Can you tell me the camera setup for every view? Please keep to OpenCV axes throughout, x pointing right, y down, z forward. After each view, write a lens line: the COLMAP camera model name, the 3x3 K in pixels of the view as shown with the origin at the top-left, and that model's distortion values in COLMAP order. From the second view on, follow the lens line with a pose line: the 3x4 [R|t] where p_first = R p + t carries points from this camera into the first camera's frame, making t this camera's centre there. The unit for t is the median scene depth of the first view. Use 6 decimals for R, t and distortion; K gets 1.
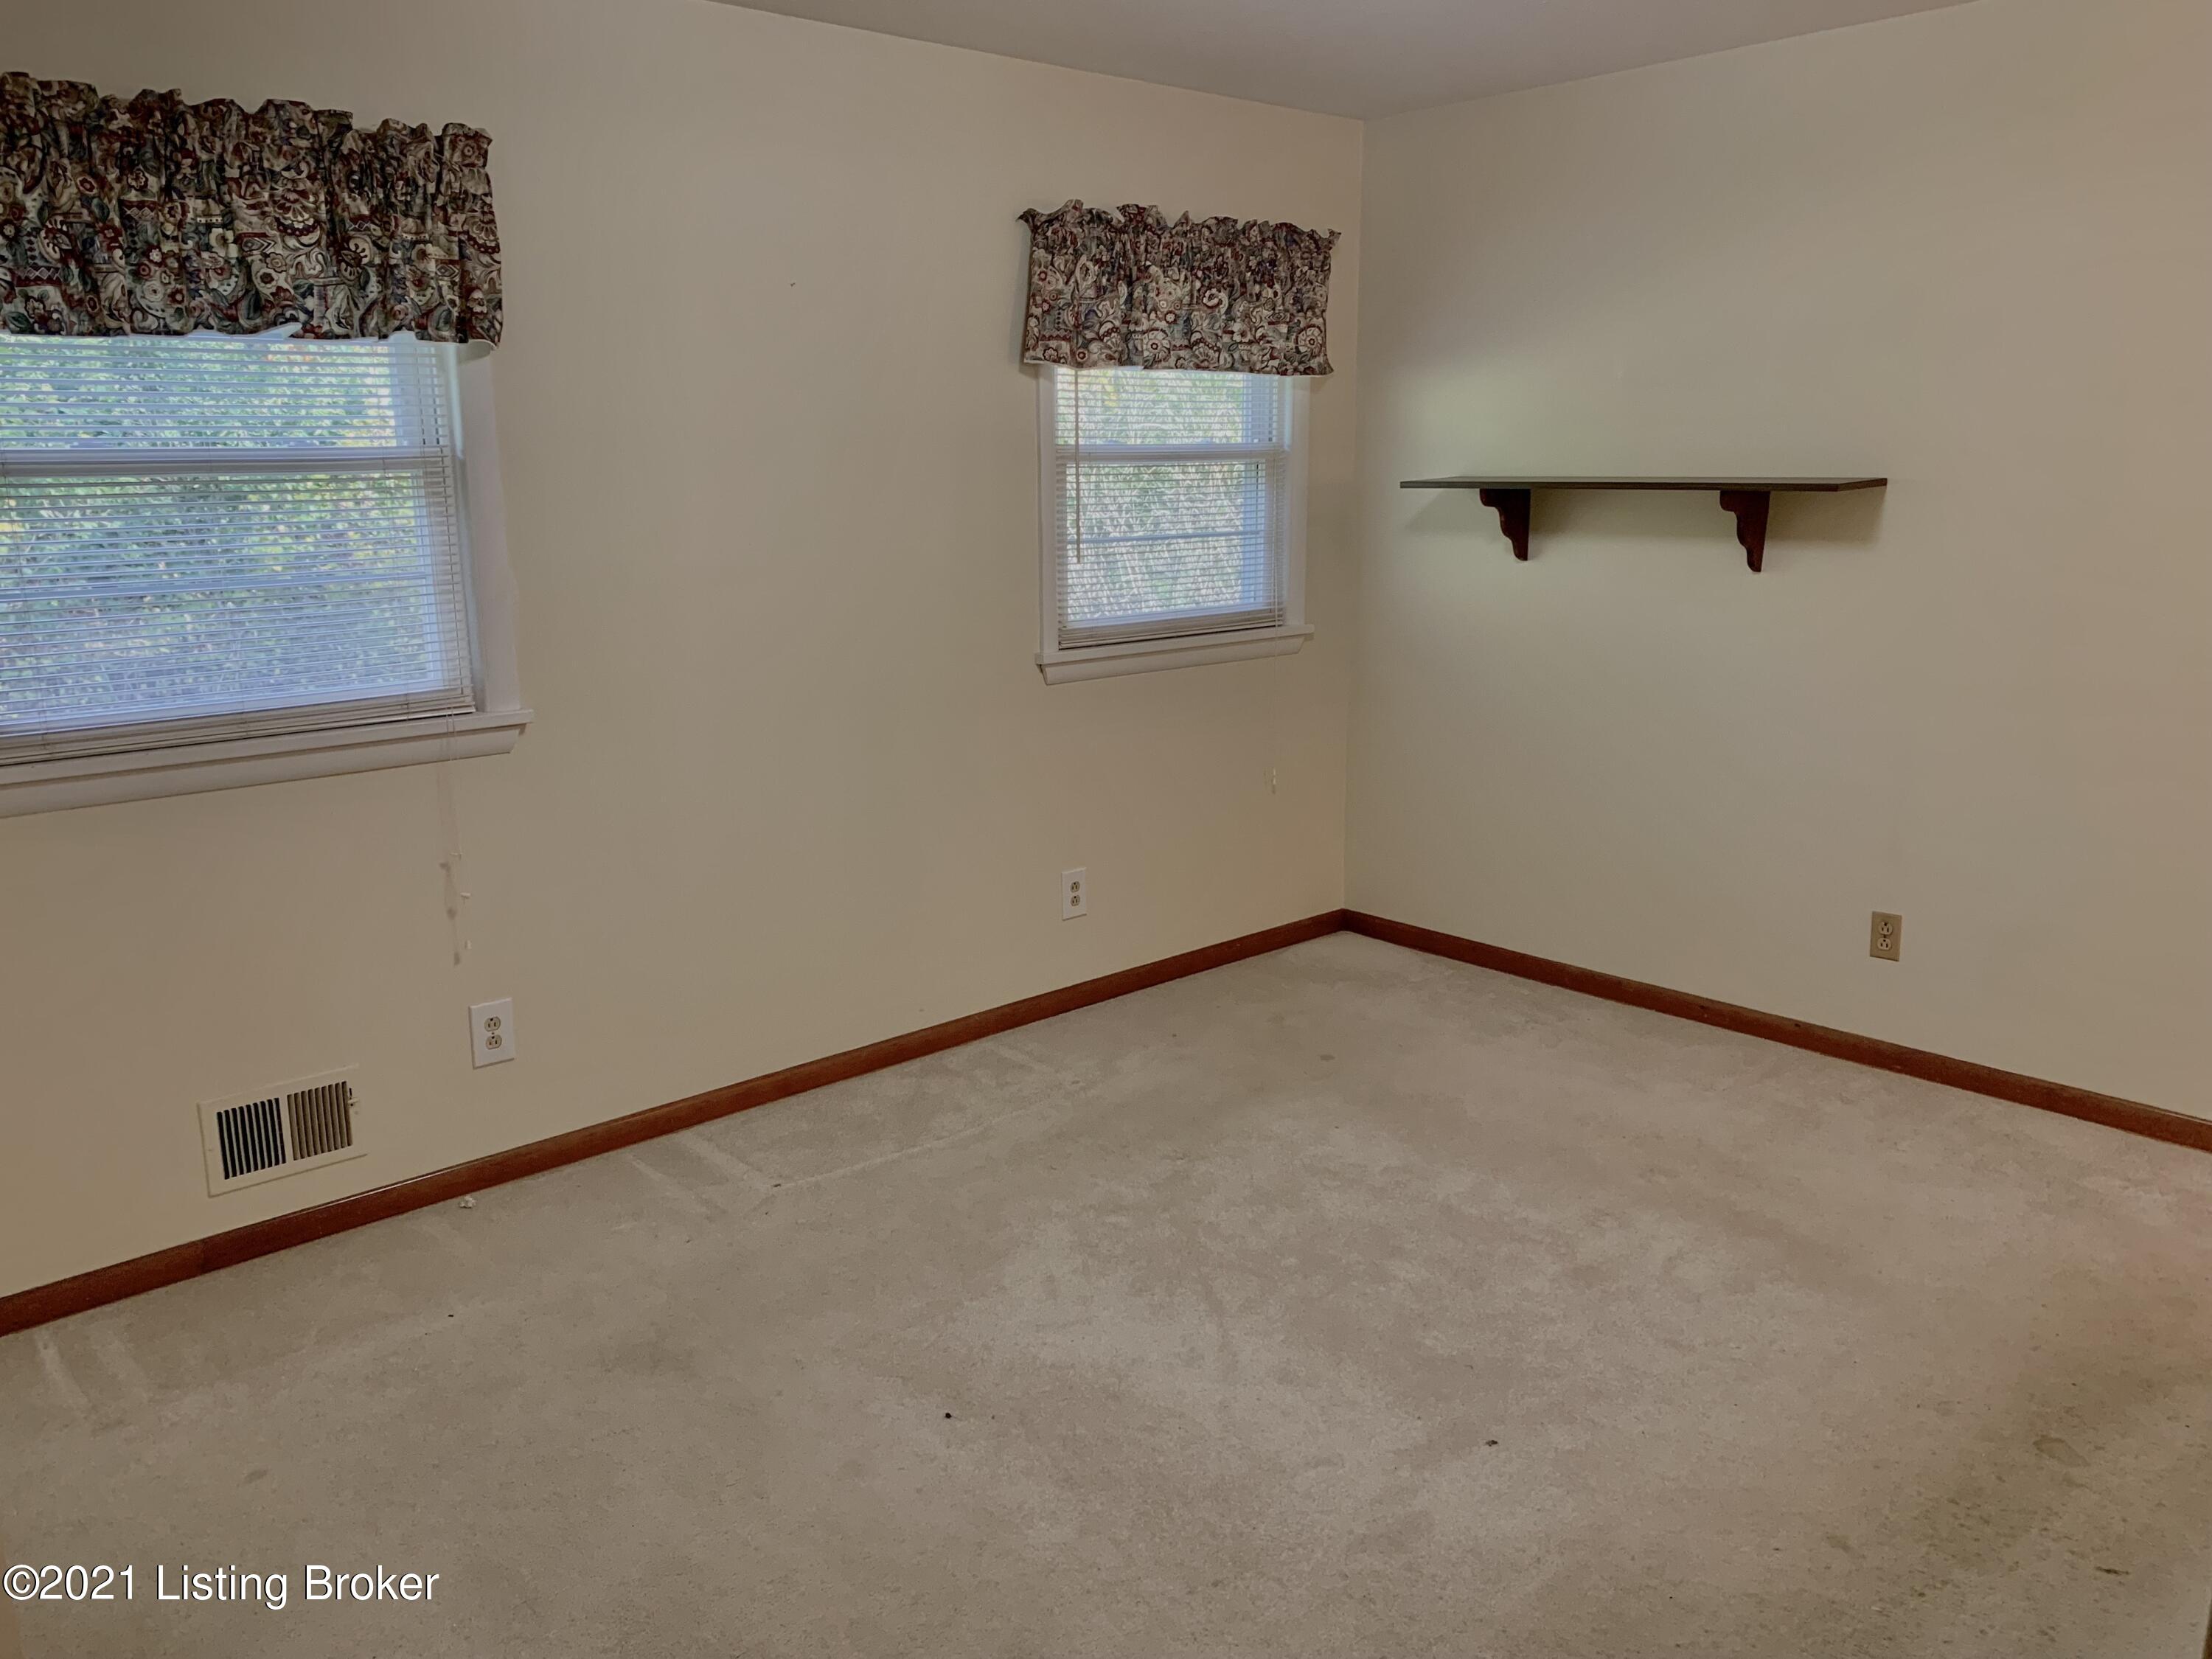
lens RADIAL K [[1694.1, 0, 1106.0], [0, 1694.1, 829.5], [0, 0, 1]] dist [0.080754, -0.147415]
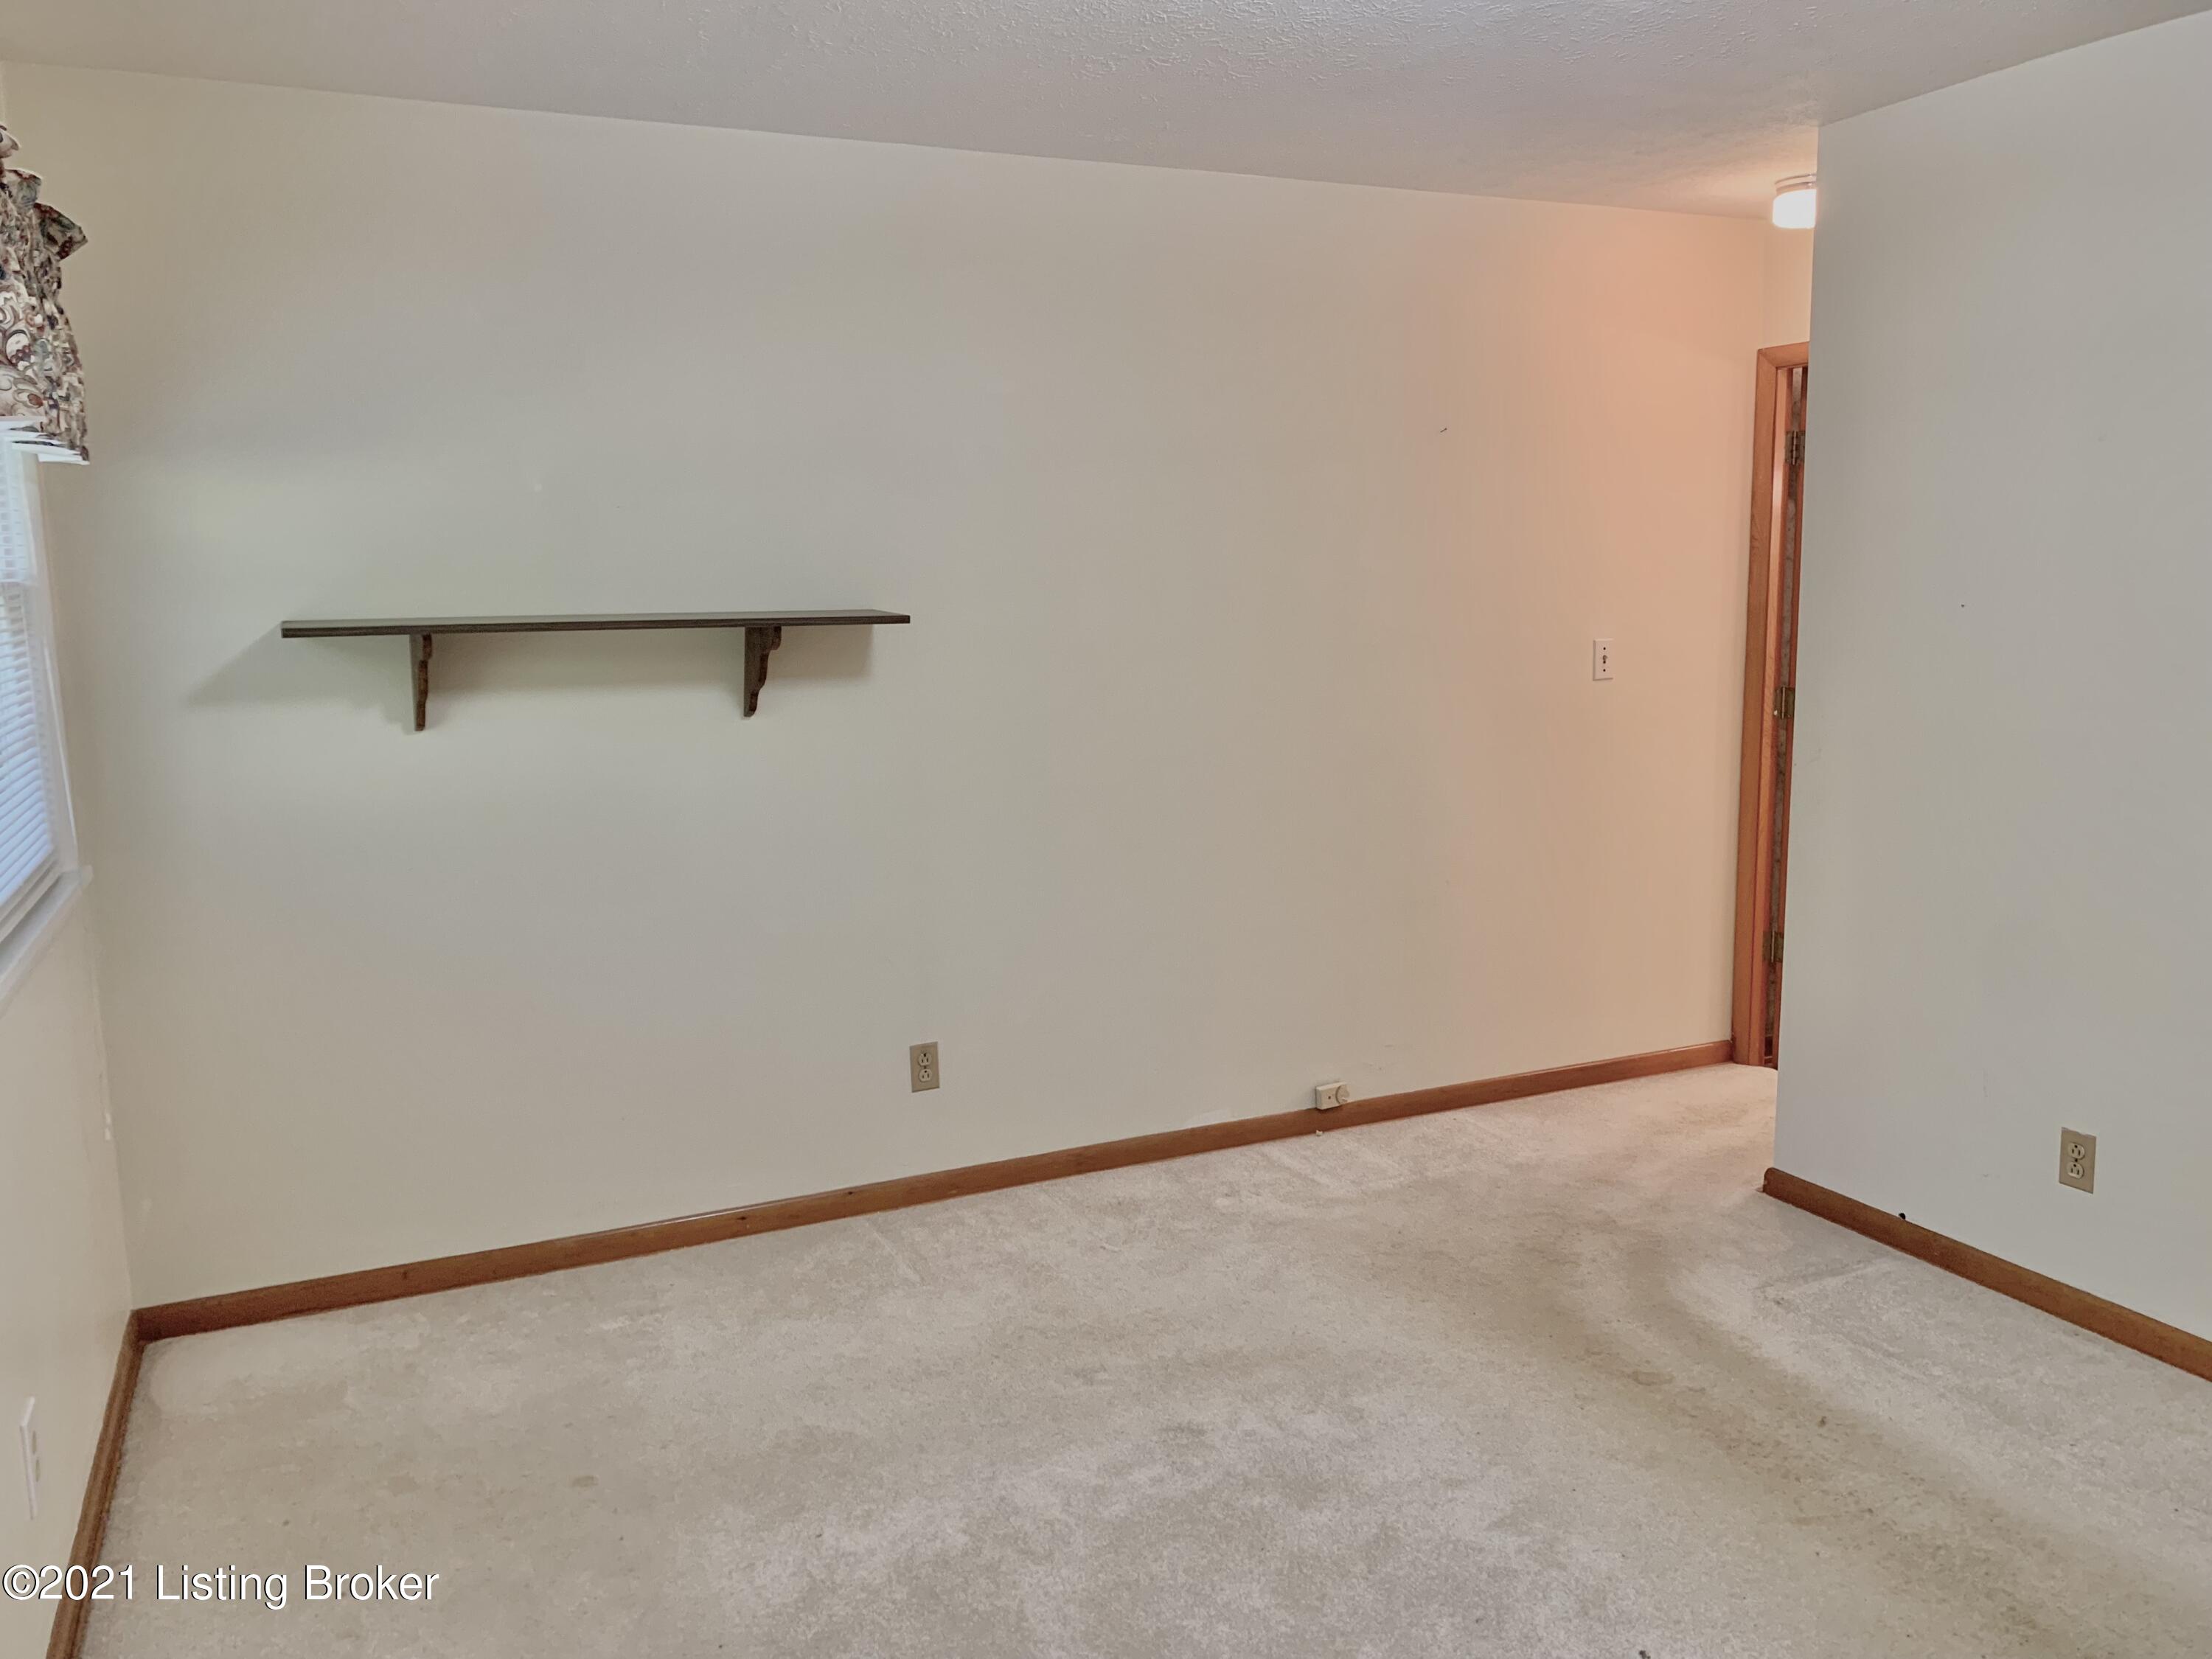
lens RADIAL K [[1694.1, 0, 1106.0], [0, 1694.1, 829.5], [0, 0, 1]] dist [0.080754, -0.147415]
pose [[0.299351, -0.146066, 0.942897, -0.398481], [0.217883, 0.972567, 0.081488, -0.122681], [-0.928933, 0.181048, 0.322964, 0.542046]]
